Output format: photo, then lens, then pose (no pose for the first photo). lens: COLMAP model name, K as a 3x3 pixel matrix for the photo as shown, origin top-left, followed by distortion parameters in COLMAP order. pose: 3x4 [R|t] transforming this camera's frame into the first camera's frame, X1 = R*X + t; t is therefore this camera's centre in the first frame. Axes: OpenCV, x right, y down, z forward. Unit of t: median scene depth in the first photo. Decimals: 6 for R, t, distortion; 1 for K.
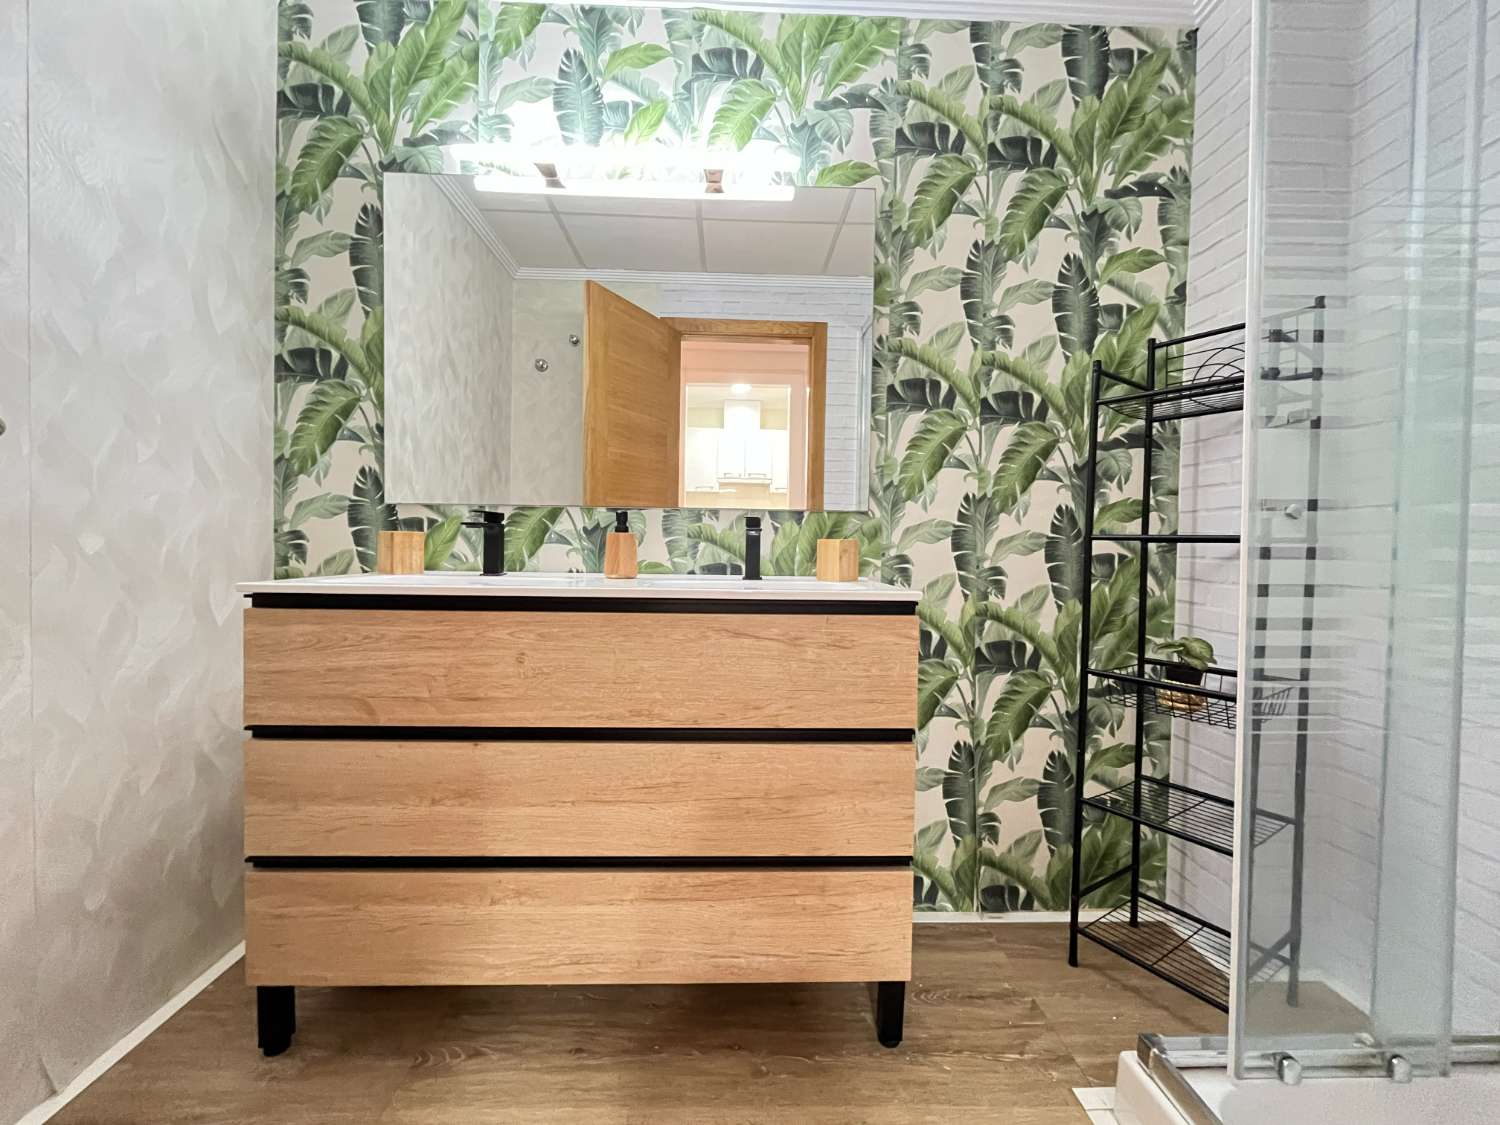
lens RADIAL K [[613.8, 0, 748.6], [0, 613.8, 561.3], [0, 0, 1]] dist [-0.001125, -0.001045]
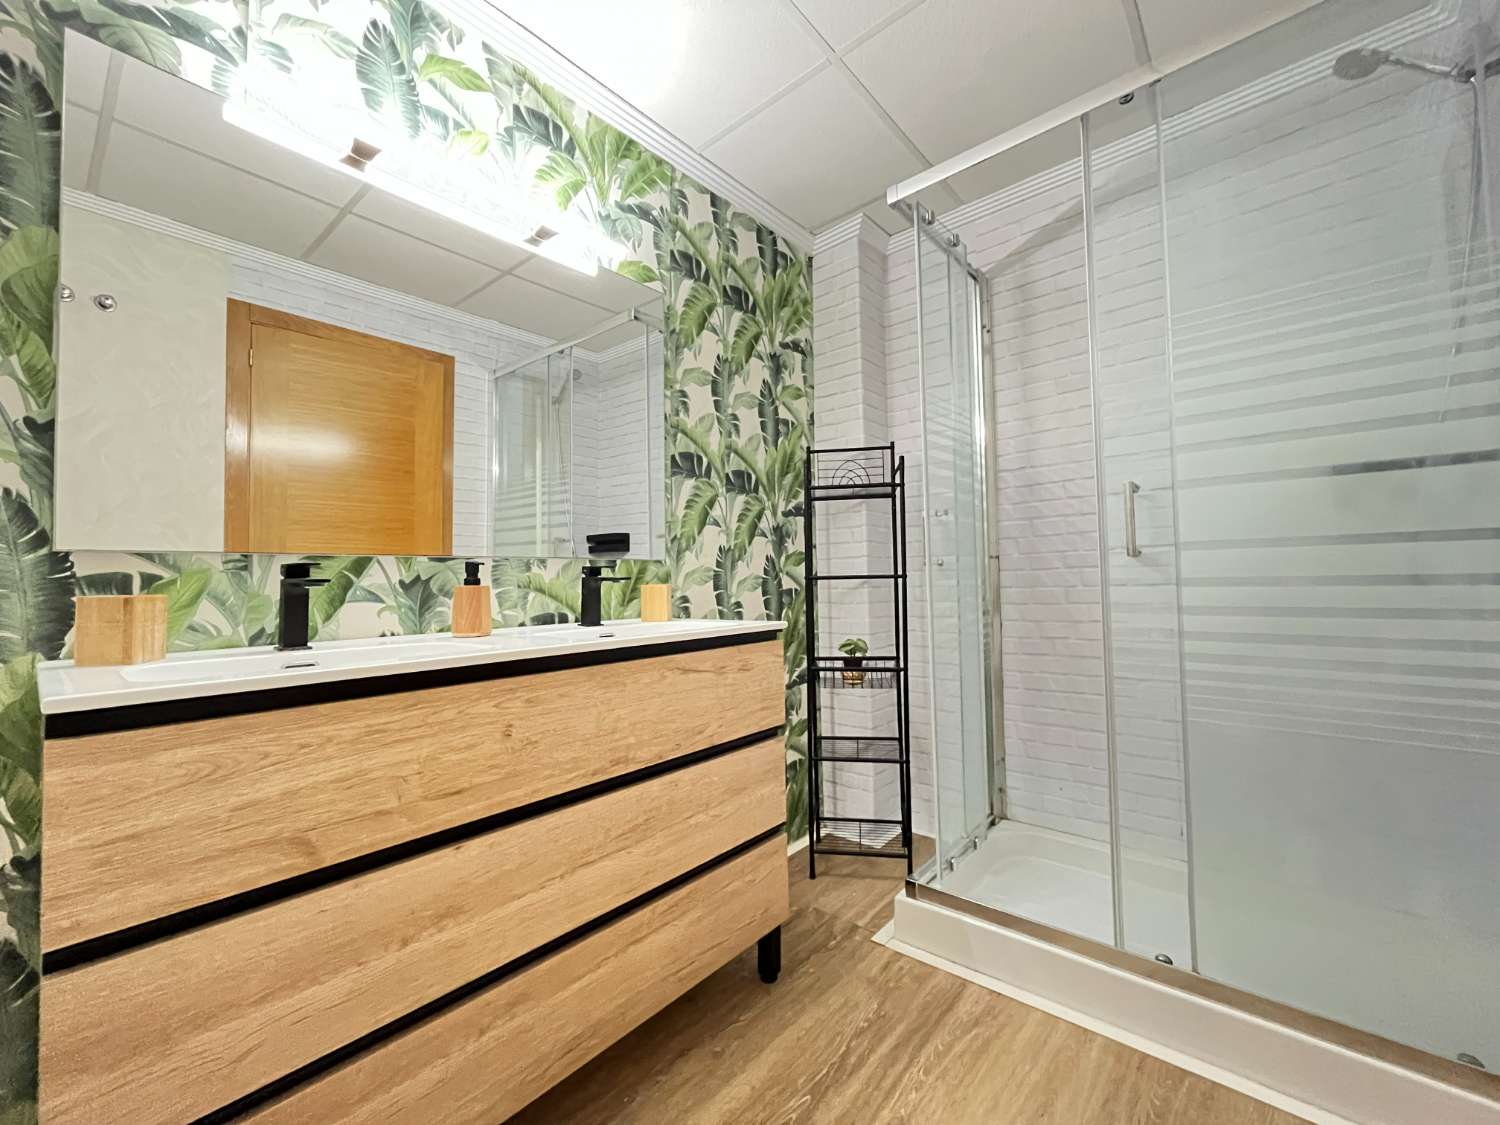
lens RADIAL K [[613.8, 0, 748.1], [0, 613.8, 562.2], [0, 0, 1]] dist [-0.001125, -0.001045]
pose [[0.677291, -0.006746, 0.735685, -0.562214], [0.051521, 0.997938, -0.038281, -0.024062], [-0.733909, 0.063831, 0.676242, 0.092777]]
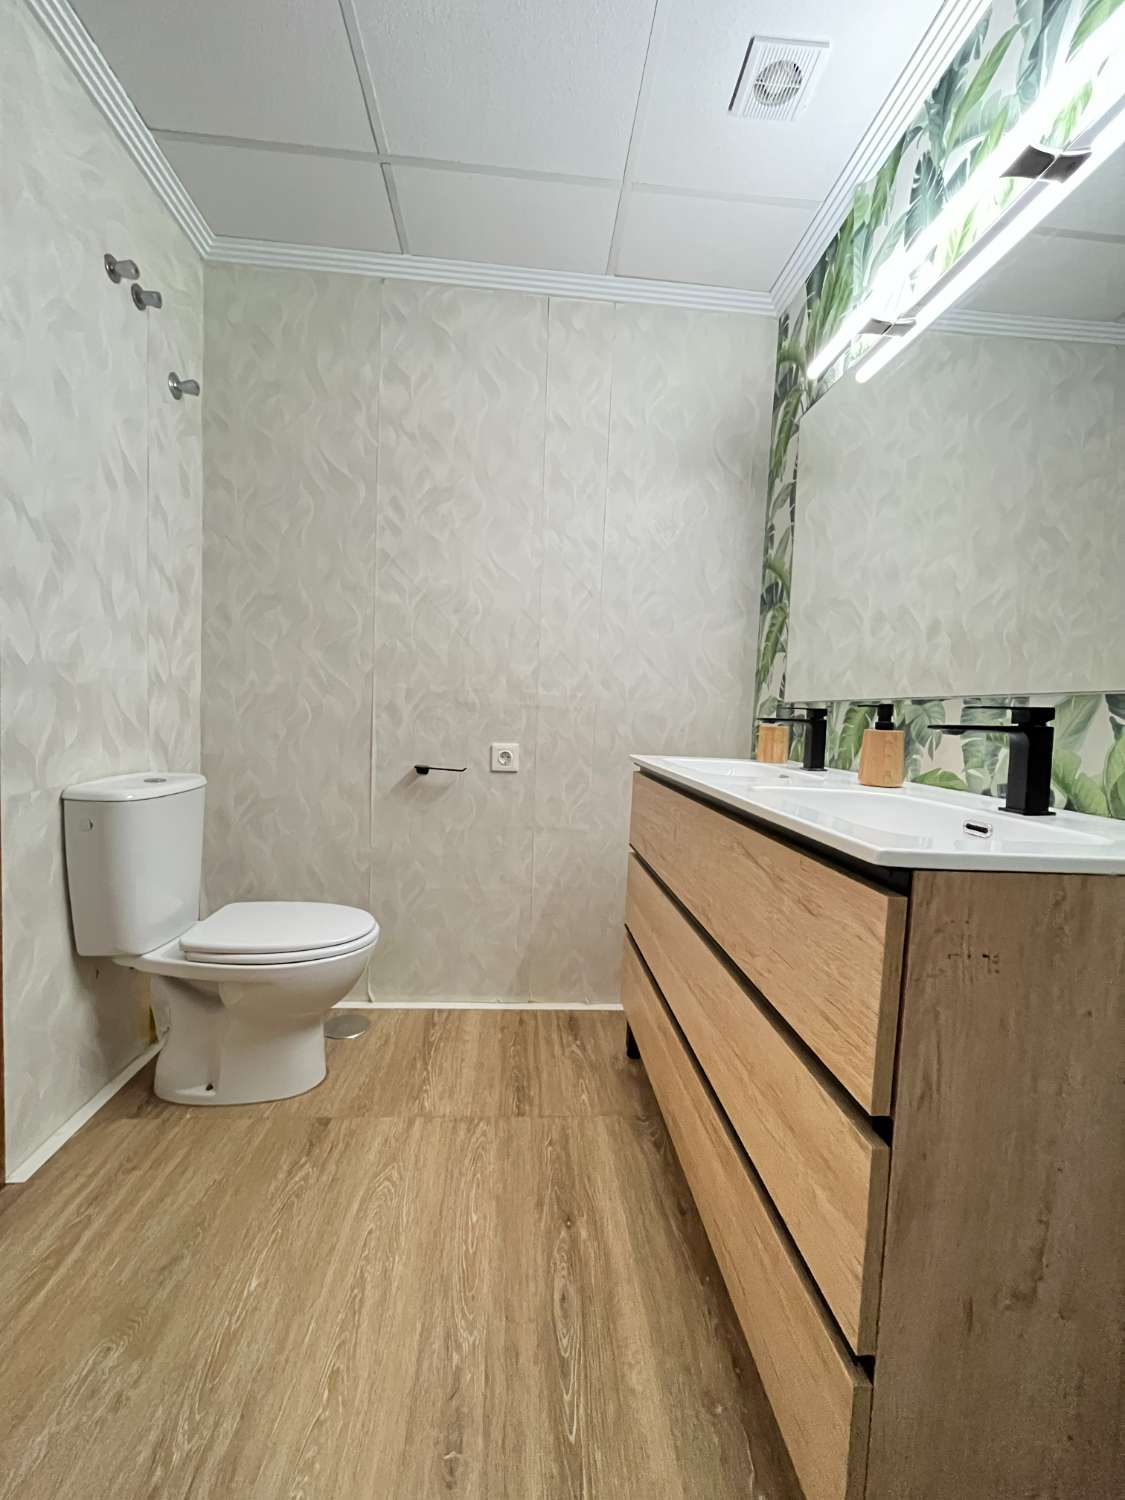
lens RADIAL K [[613.8, 0, 557.8], [0, 613.8, 749.0], [0, 0, 1]] dist [-0.001125, -0.001045]
pose [[0.038756, 0.043928, -0.998283, 0.554148], [-0.069193, 0.996753, 0.041174, -0.024065], [0.996850, 0.067479, 0.041670, 0.513115]]
